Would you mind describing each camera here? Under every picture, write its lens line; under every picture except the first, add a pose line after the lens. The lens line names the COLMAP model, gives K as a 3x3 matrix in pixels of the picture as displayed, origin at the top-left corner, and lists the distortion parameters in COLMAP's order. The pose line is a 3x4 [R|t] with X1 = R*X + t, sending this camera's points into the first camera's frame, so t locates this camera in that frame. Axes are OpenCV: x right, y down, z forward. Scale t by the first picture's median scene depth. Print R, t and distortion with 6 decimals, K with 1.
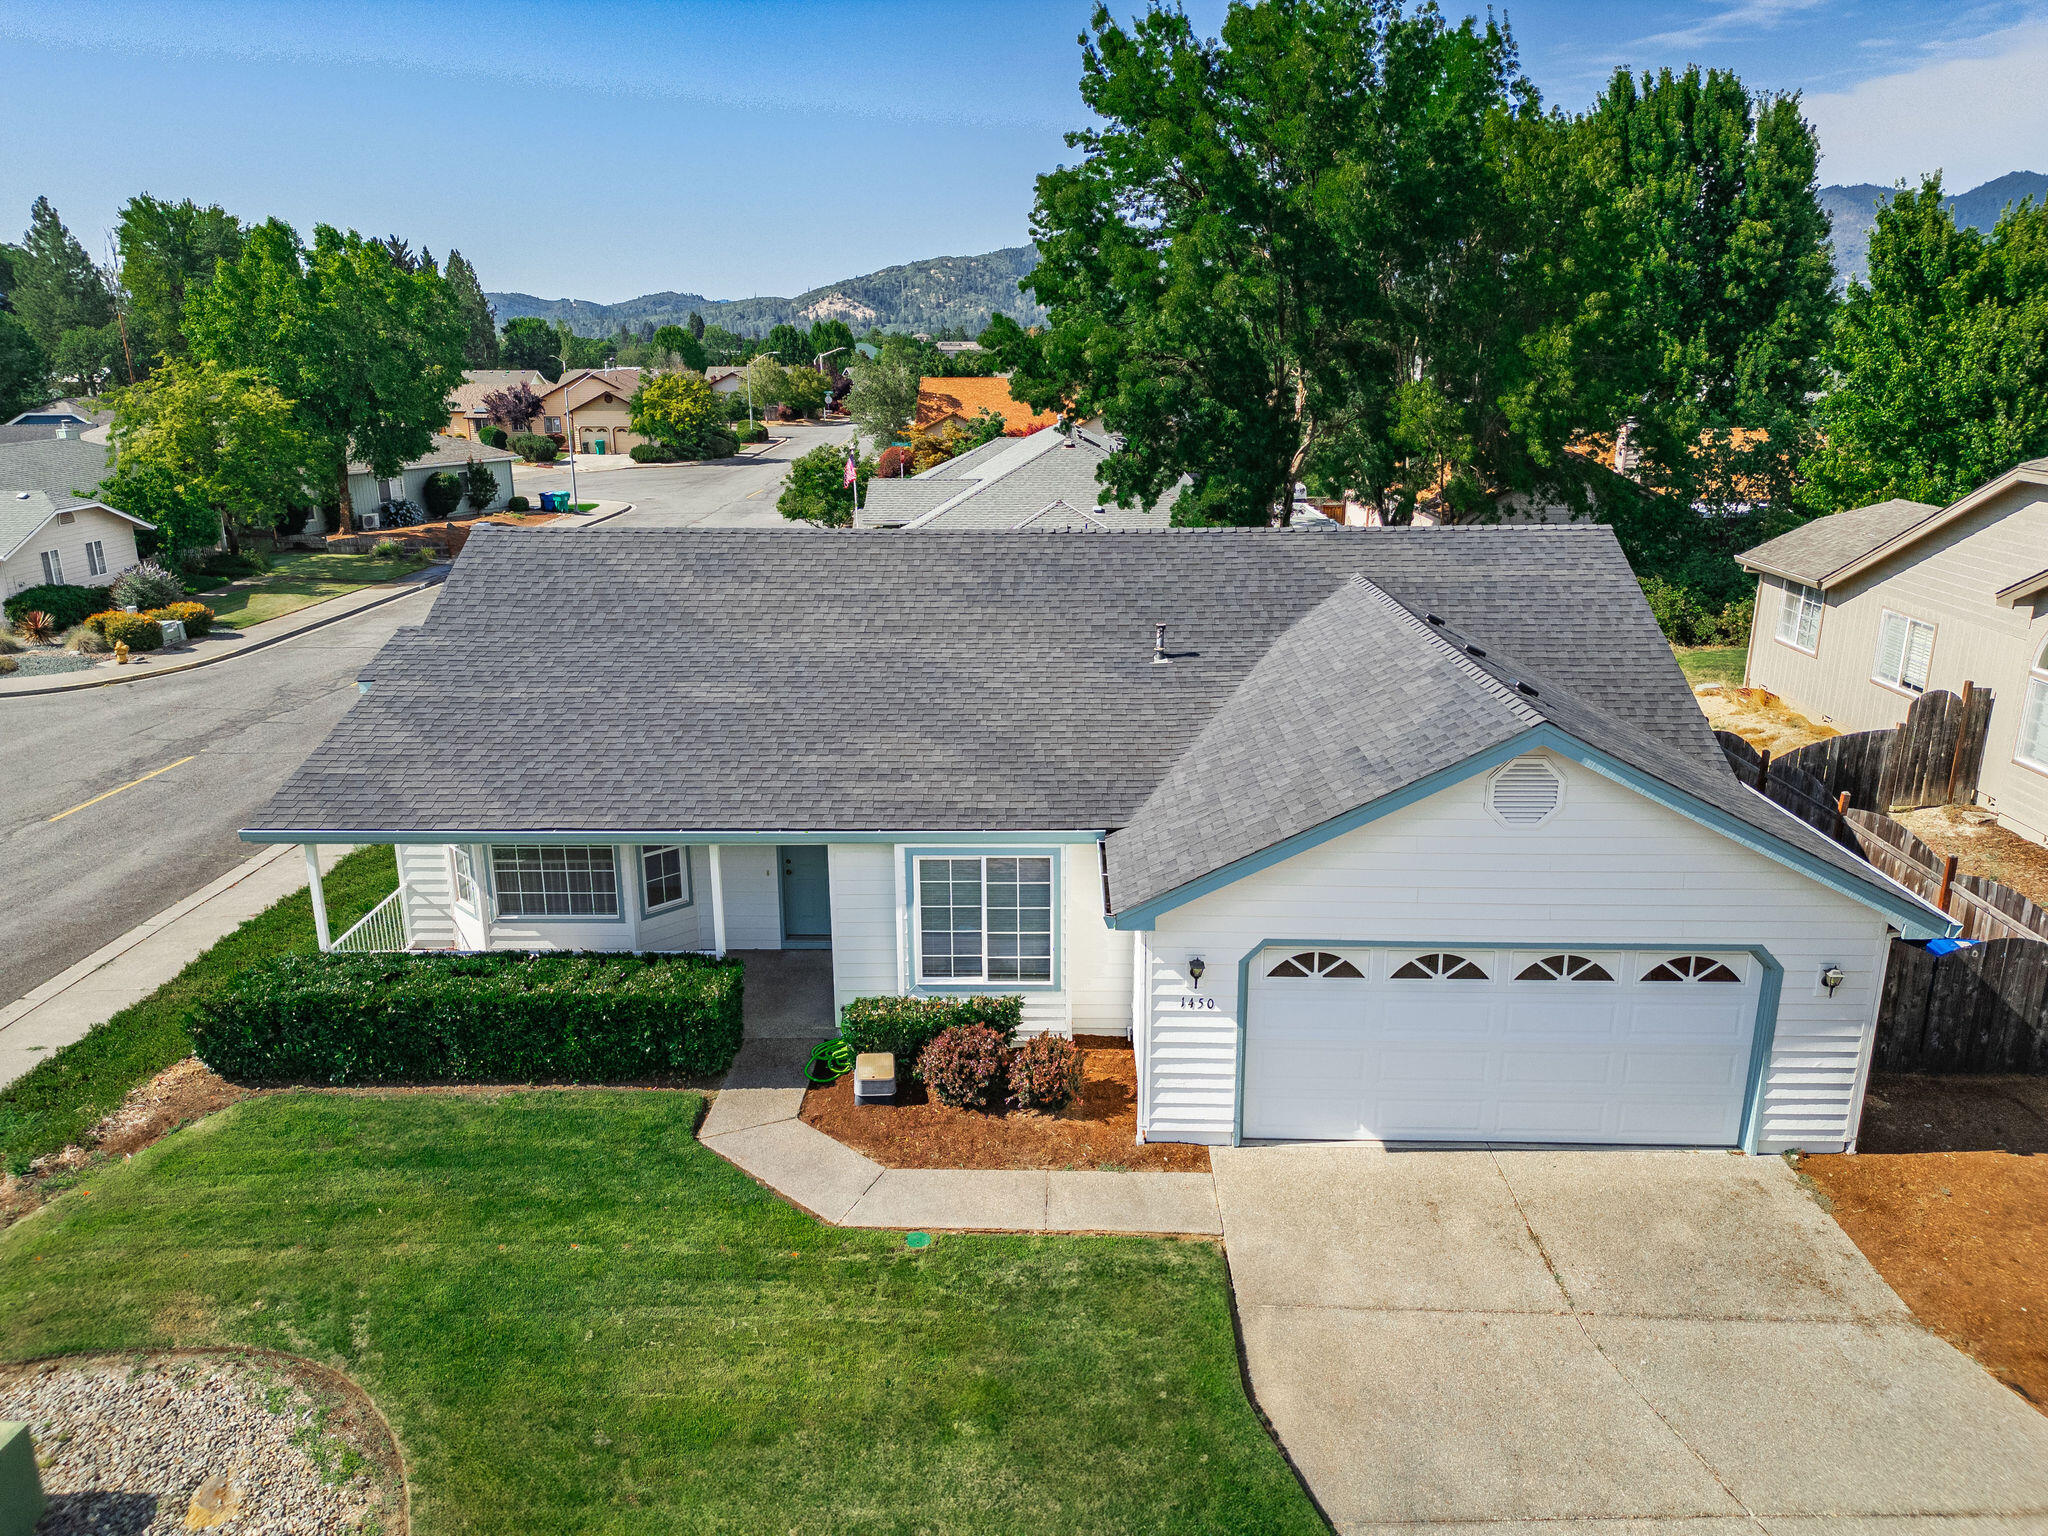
lens RADIAL K [[1435.5, 0, 1020.1], [0, 1435.5, 758.8], [0, 0, 1]] dist [0.054696, -0.052073]
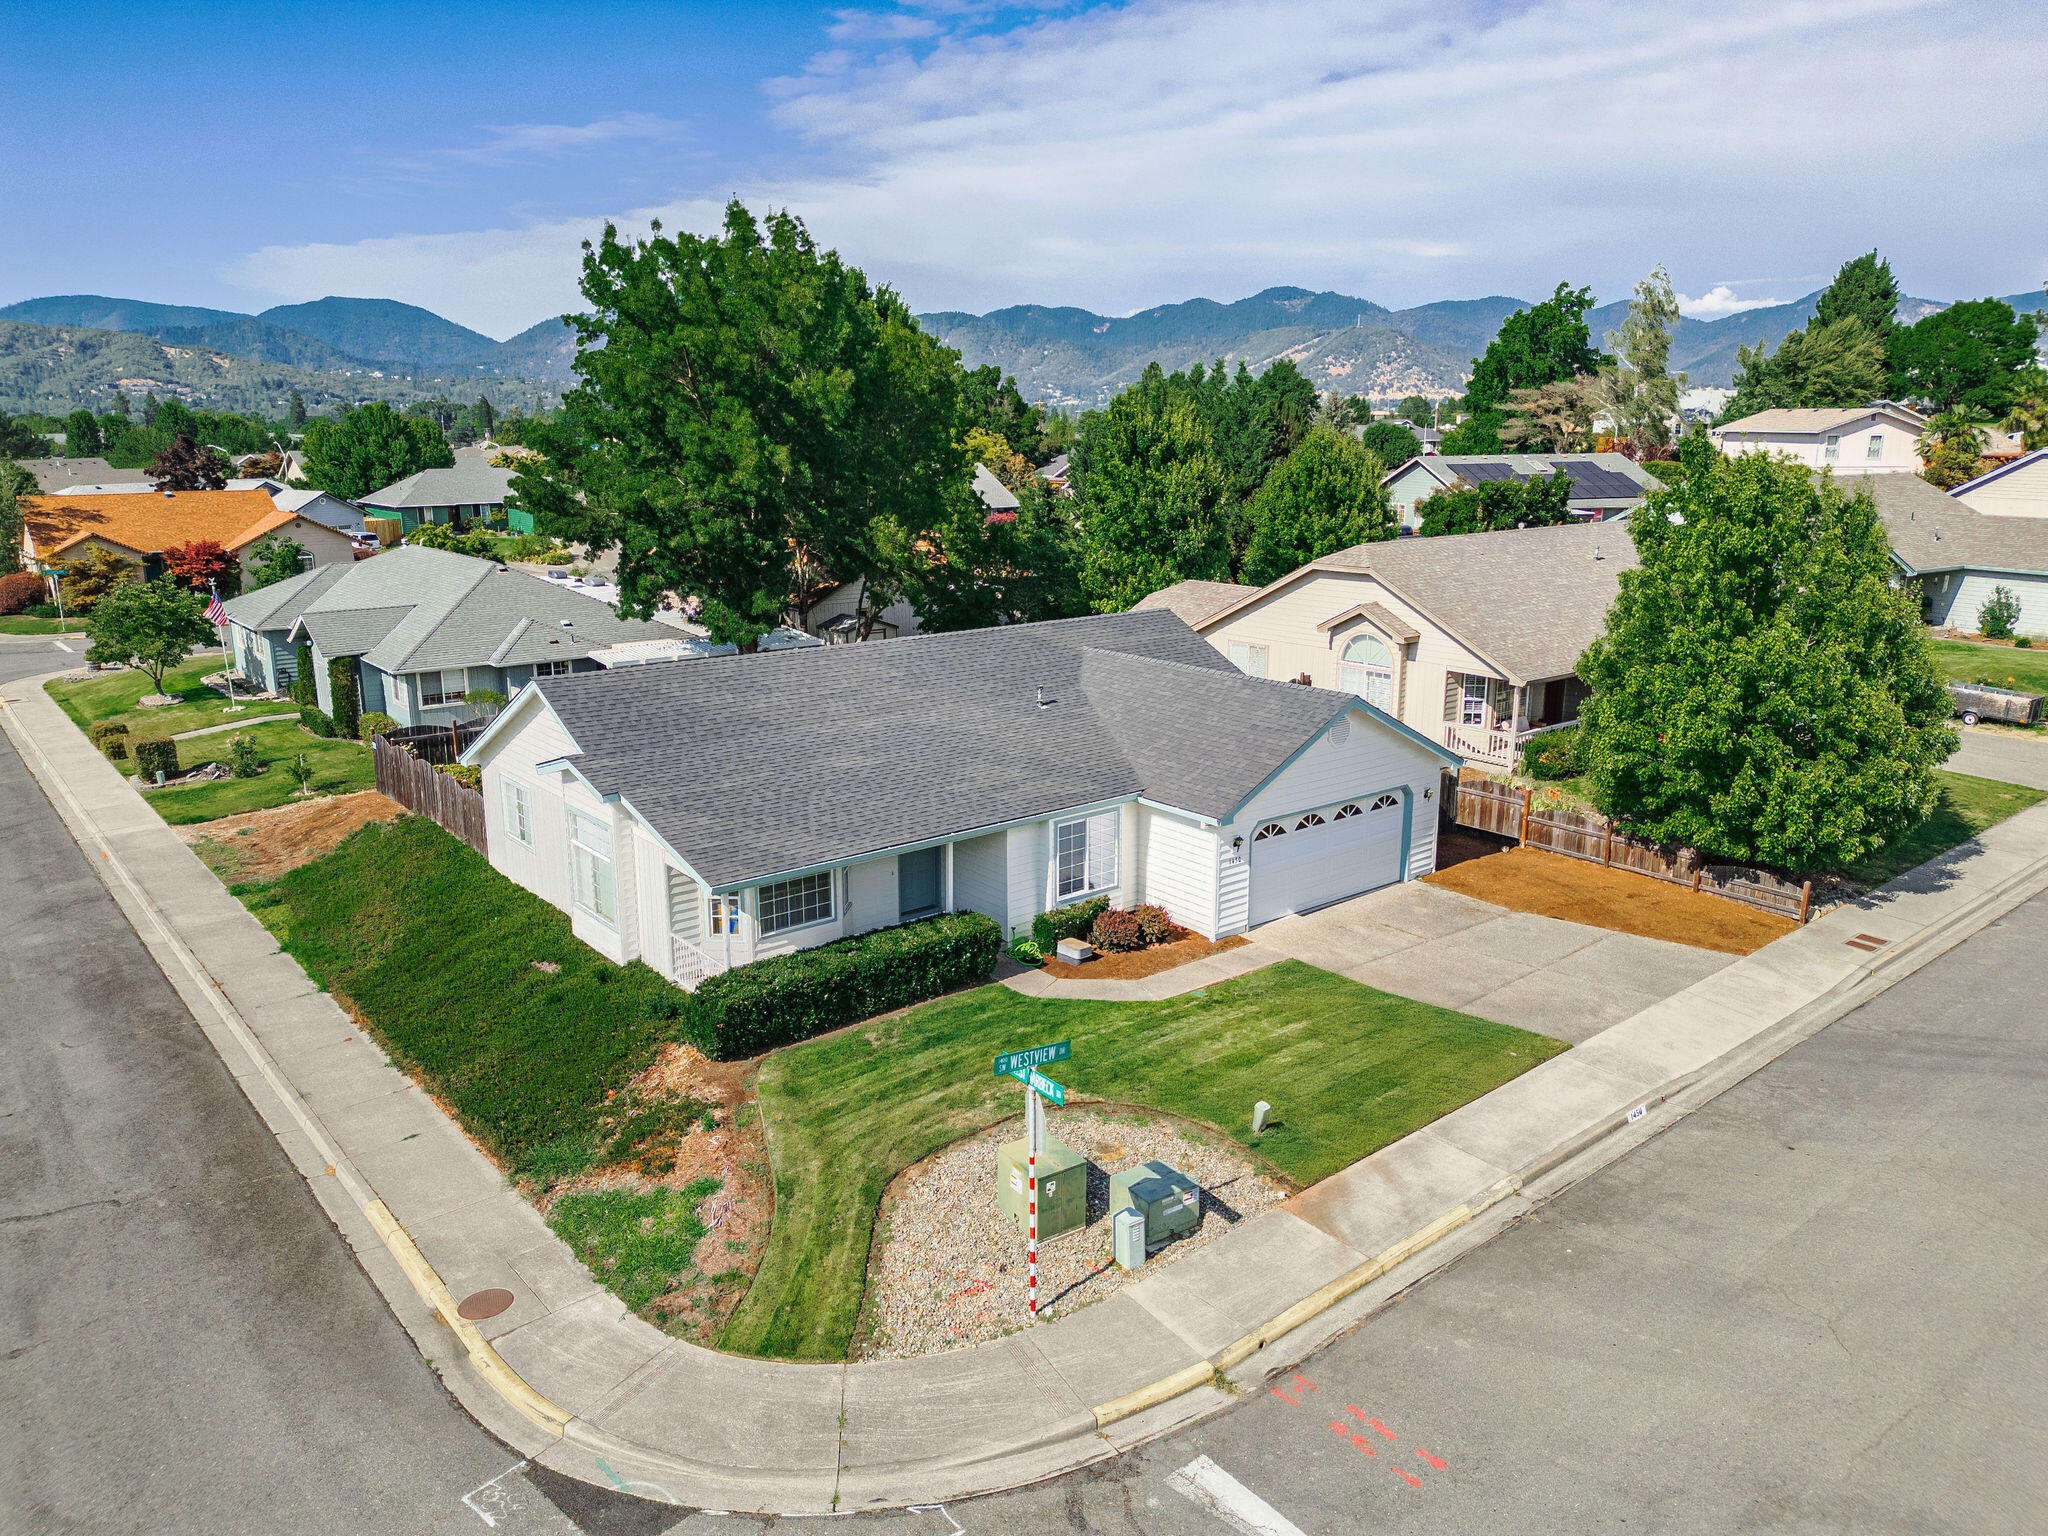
lens RADIAL K [[1435.5, 0, 1014.7], [0, 1435.5, 756.2], [0, 0, 1]] dist [0.054696, -0.052073]
pose [[0.766546, -0.144344, 0.625757, -1.172210], [0.180362, 0.983582, 0.005943, -0.033473], [-0.616341, 0.108307, 0.779996, -0.330123]]
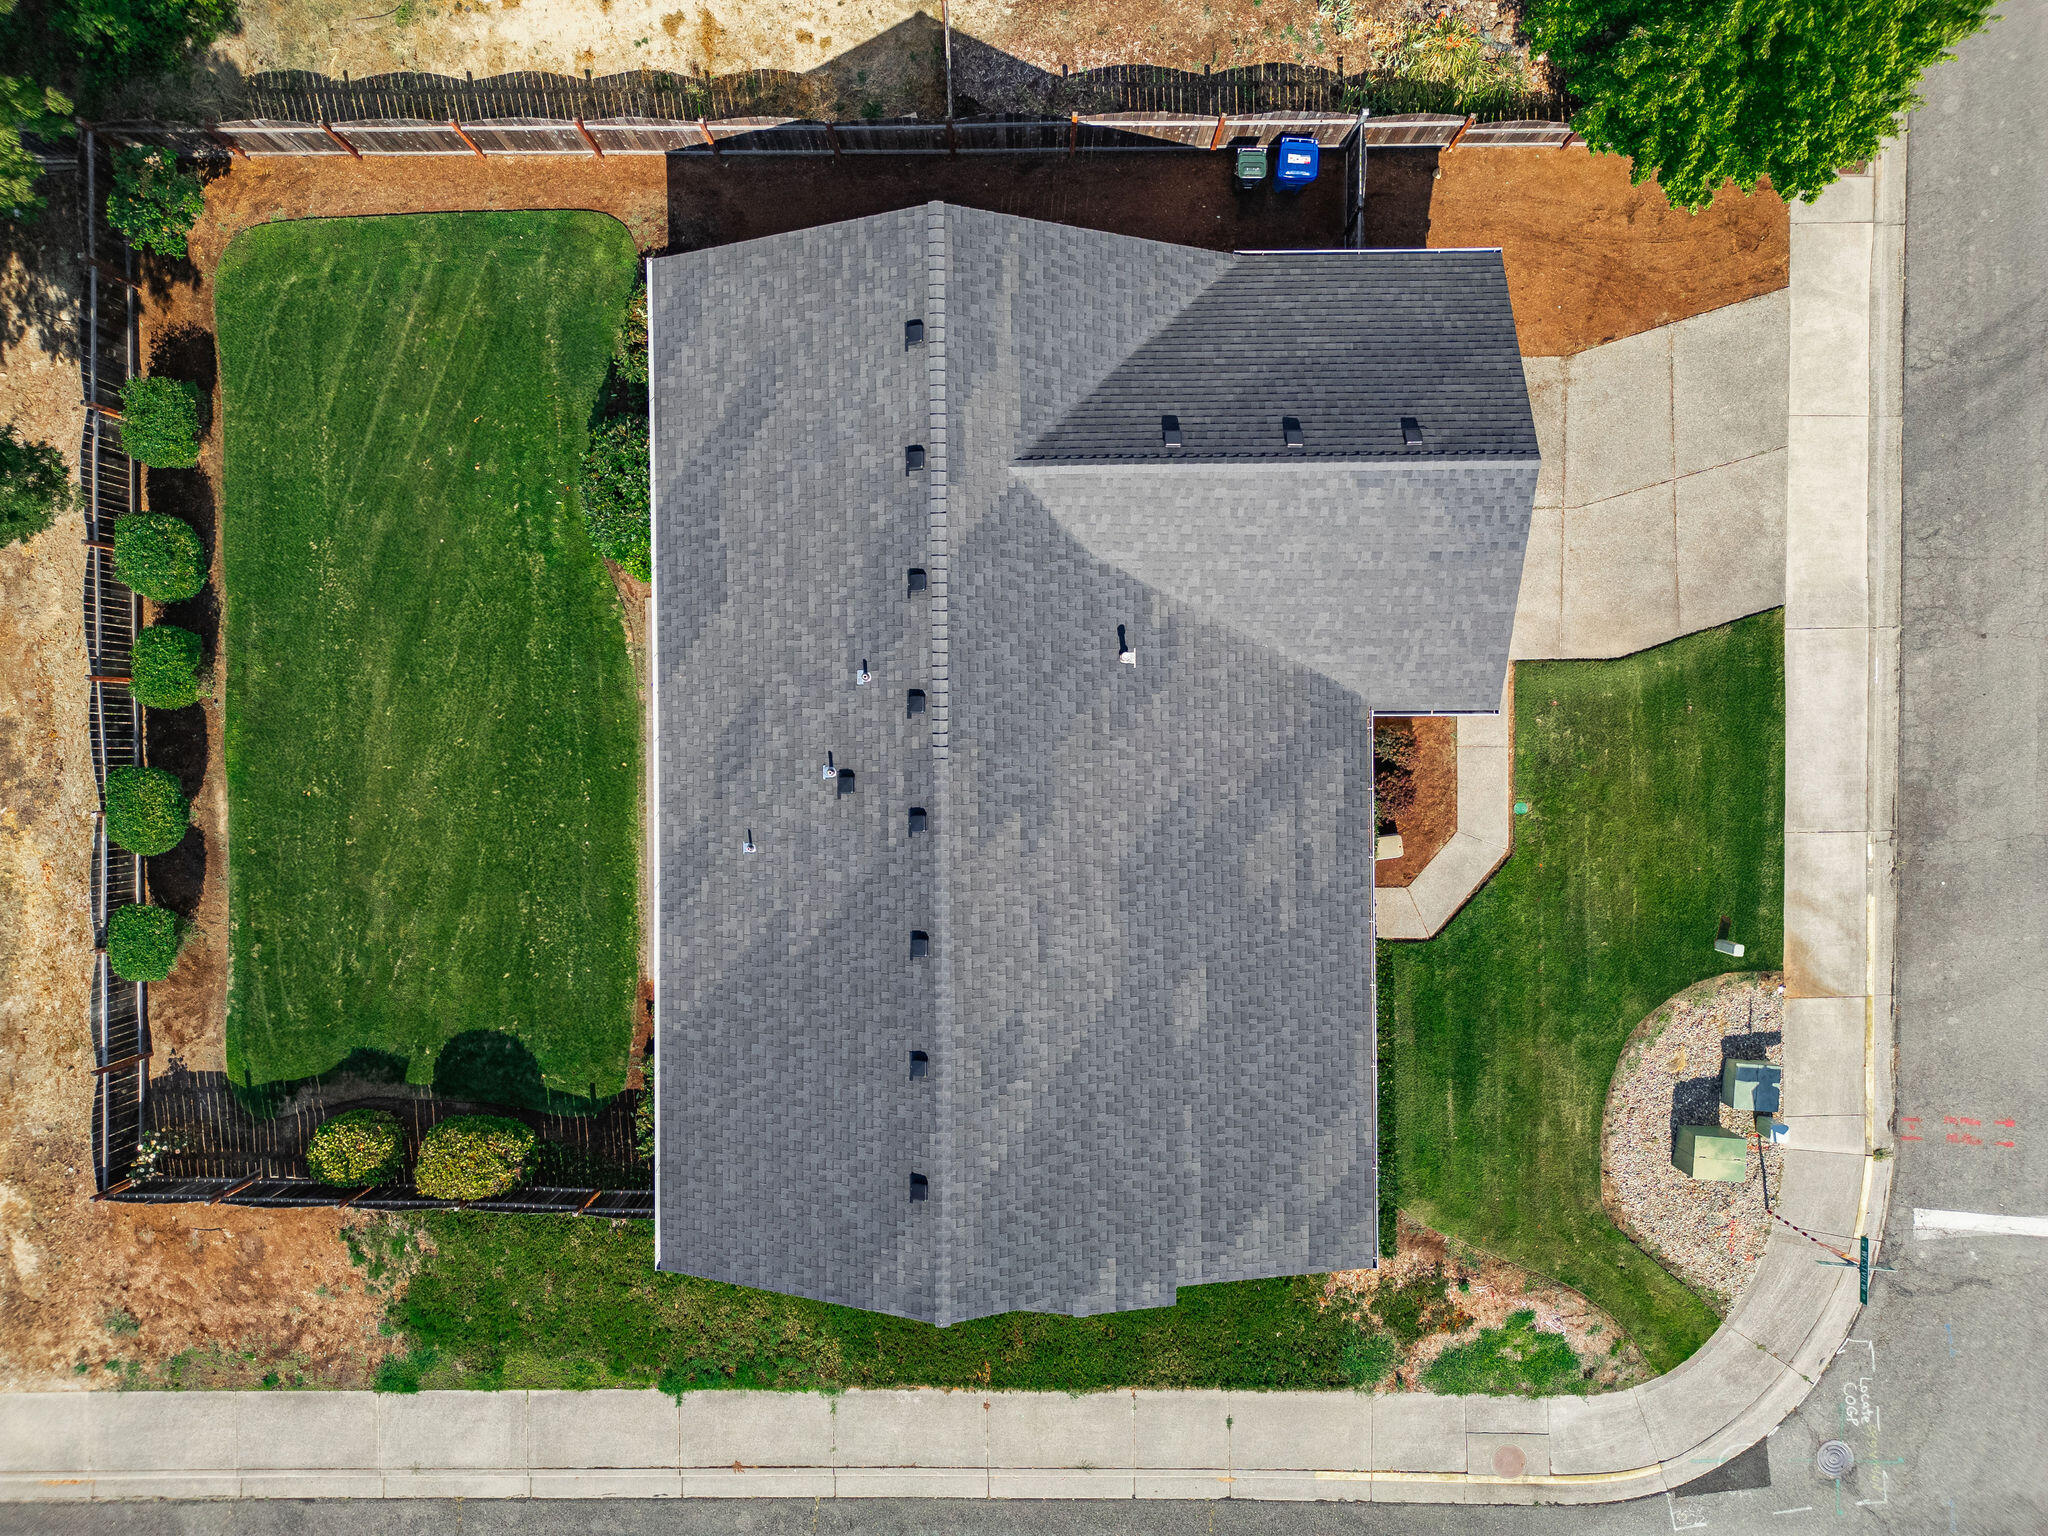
lens RADIAL K [[1435.5, 0, 1014.6], [0, 1435.5, 760.2], [0, 0, 1]] dist [0.054696, -0.052073]
pose [[-0.030747, -0.999517, -0.004413, 0.023916], [0.287100, -0.013061, 0.957811, -1.508773], [-0.957407, 0.028182, 0.287363, 0.894685]]
